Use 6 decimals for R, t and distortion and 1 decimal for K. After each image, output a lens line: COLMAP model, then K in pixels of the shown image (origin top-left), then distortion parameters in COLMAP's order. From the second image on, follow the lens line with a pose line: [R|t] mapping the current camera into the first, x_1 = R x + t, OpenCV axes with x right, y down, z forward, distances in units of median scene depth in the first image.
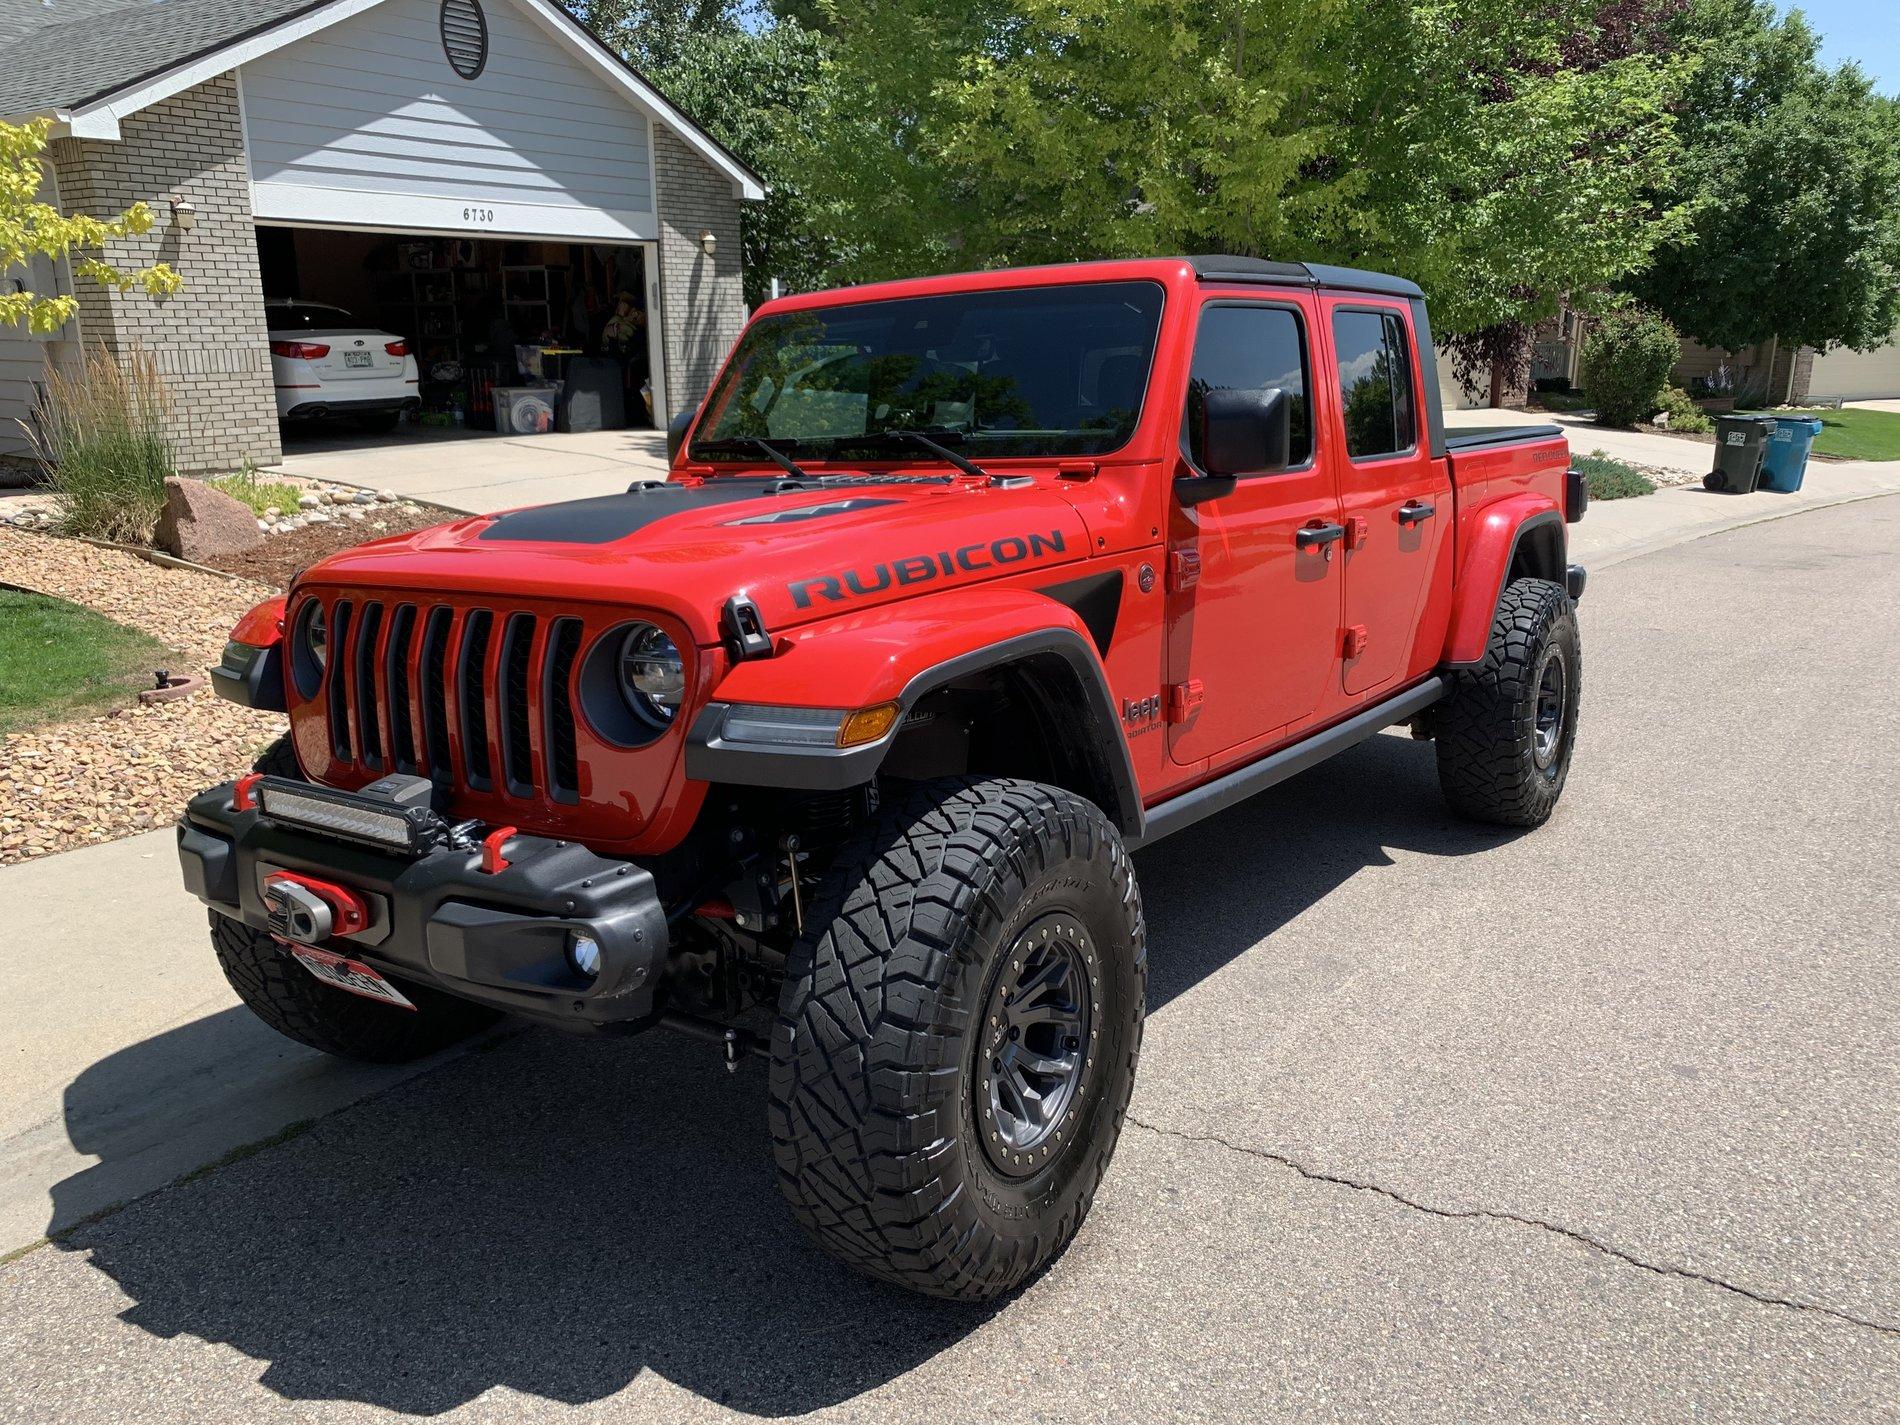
lens RADIAL K [[1443.6, 0, 976.9], [0, 1443.6, 702.6], [0, 0, 1]] dist [-0.013251, 0.031121]
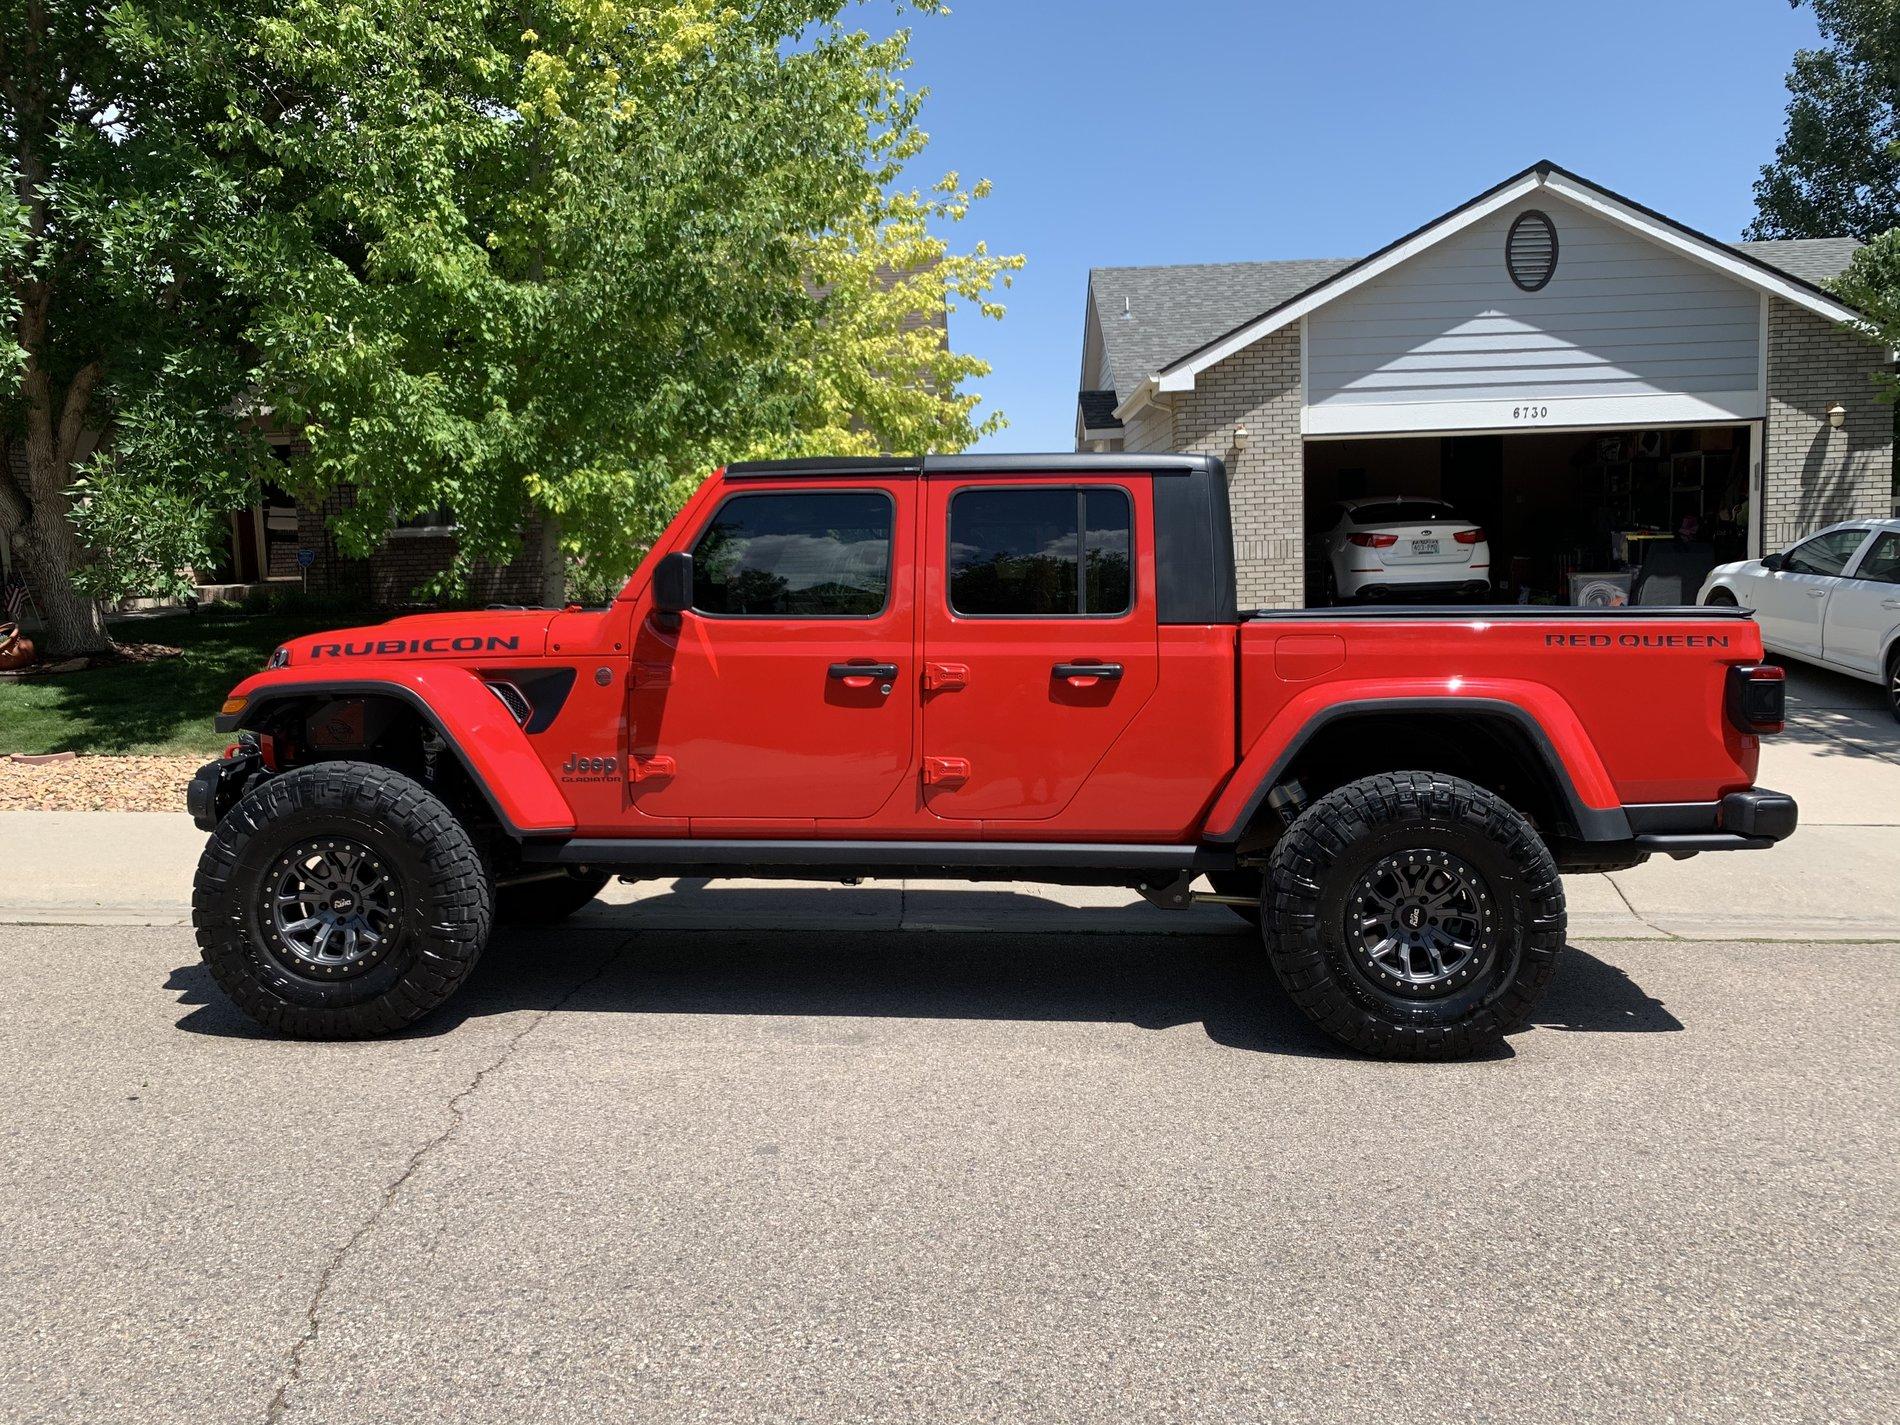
lens RADIAL K [[1428.9, 0, 943.2], [0, 1428.9, 712.0], [0, 0, 1]] dist [-0.003379, -0.001889]
pose [[0.556596, 0.079865, -0.826936, 0.343571], [-0.180308, 0.983256, -0.026400, -0.016619], [0.810981, 0.163798, 0.561676, 0.104178]]
